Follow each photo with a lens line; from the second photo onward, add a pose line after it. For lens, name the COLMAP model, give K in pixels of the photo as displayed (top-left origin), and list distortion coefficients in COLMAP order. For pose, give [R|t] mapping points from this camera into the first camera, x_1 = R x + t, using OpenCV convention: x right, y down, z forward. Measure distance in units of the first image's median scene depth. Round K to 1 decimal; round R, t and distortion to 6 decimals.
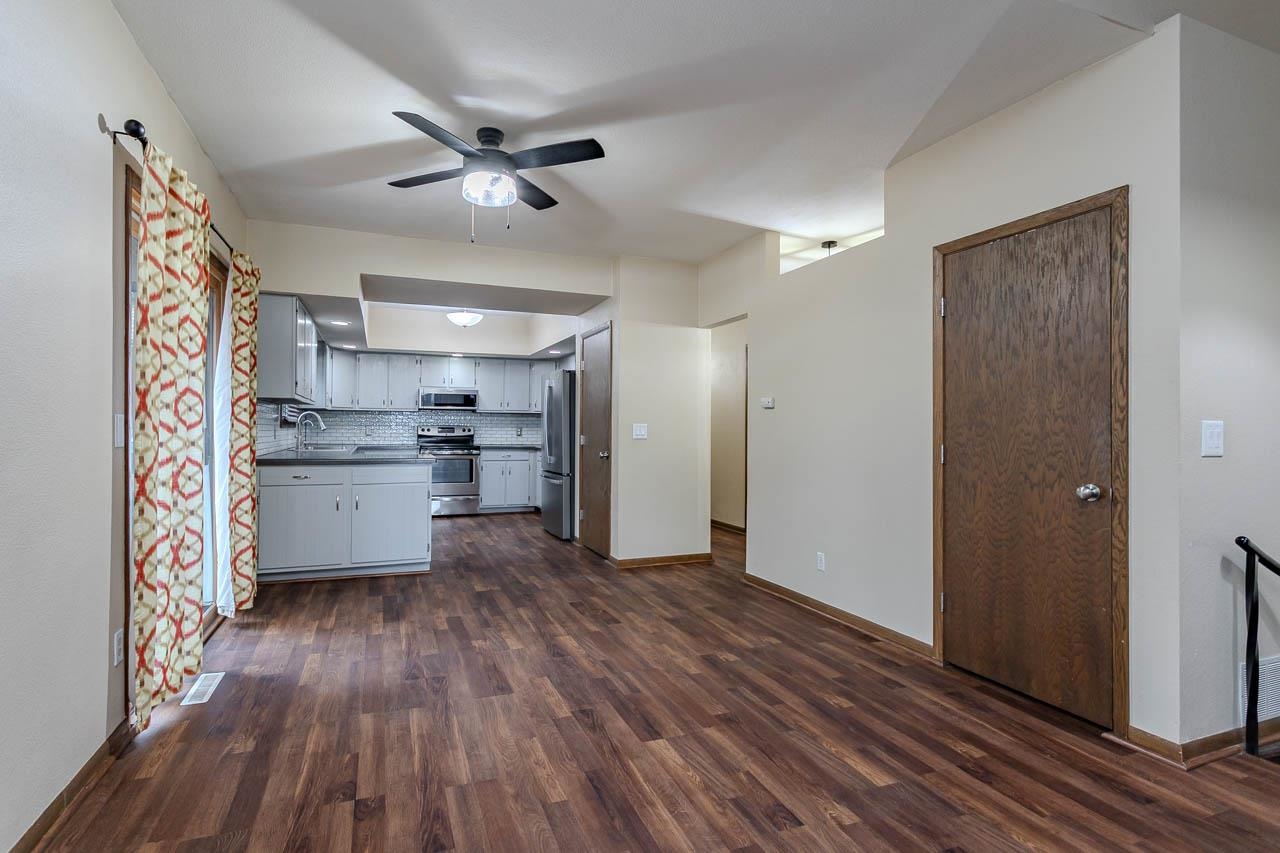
lens RADIAL K [[610.8, 0, 611.8], [0, 610.8, 425.9], [0, 0, 1]] dist [-0.000023, 0.003415]
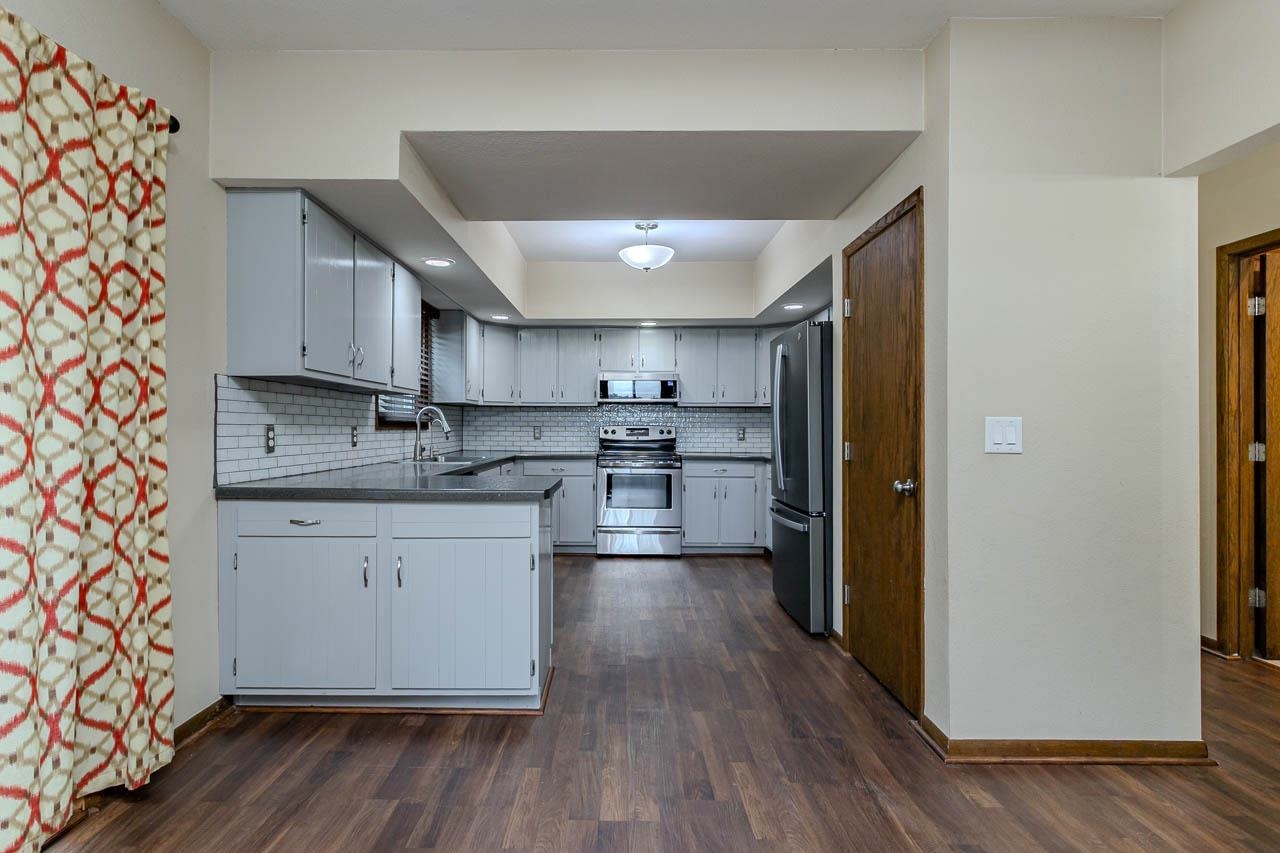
lens RADIAL K [[610.8, 0, 617.4], [0, 610.8, 423.8], [0, 0, 1]] dist [-0.000023, 0.003415]
pose [[0.929208, -0.006627, -0.369499, -0.029253], [0.004592, 0.999969, -0.006385, 0.001532], [0.369530, 0.004236, 0.929209, 0.334495]]
